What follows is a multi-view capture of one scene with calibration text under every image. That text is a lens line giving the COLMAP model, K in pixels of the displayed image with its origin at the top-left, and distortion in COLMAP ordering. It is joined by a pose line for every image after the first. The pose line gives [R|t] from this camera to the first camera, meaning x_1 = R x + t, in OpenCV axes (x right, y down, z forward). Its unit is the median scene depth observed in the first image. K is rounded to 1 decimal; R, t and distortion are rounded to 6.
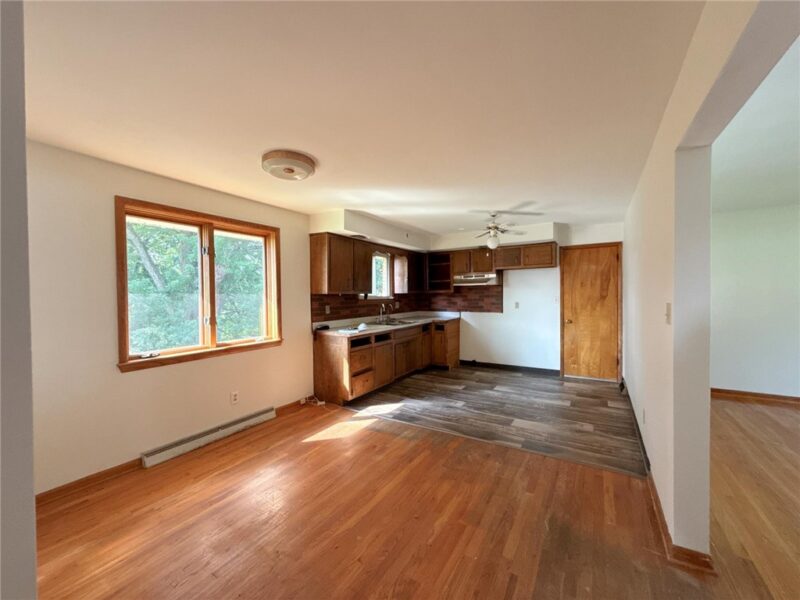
lens RADIAL K [[308.0, 0, 400.0], [0, 308.0, 300.0], [0, 0, 1]] dist [0.000587, 0.000014]
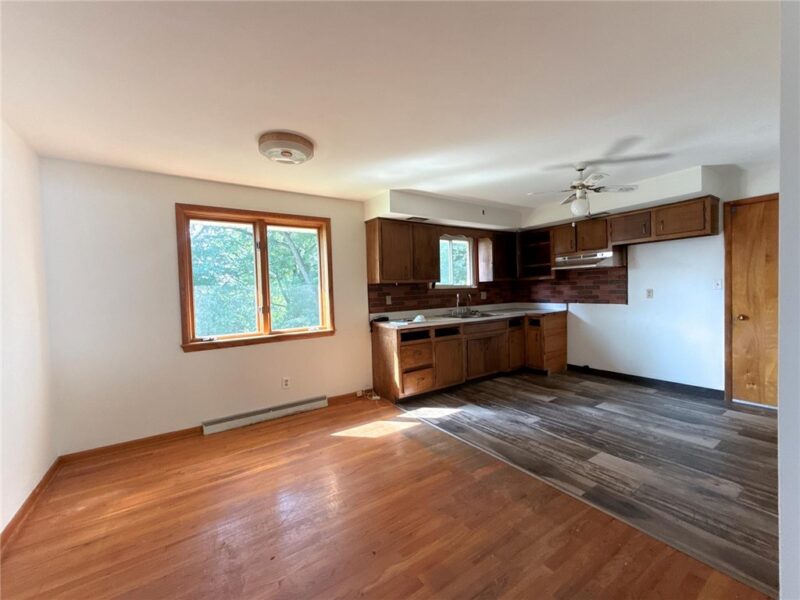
lens RADIAL K [[319.3, 0, 400.0], [0, 319.3, 300.0], [0, 0, 1]] dist [0.000849, 0.000186]
pose [[0.914050, -0.005118, -0.405569, 0.217561], [0.014251, 0.999708, 0.019501, 0.013215], [0.405351, -0.023604, 0.913856, 0.130945]]
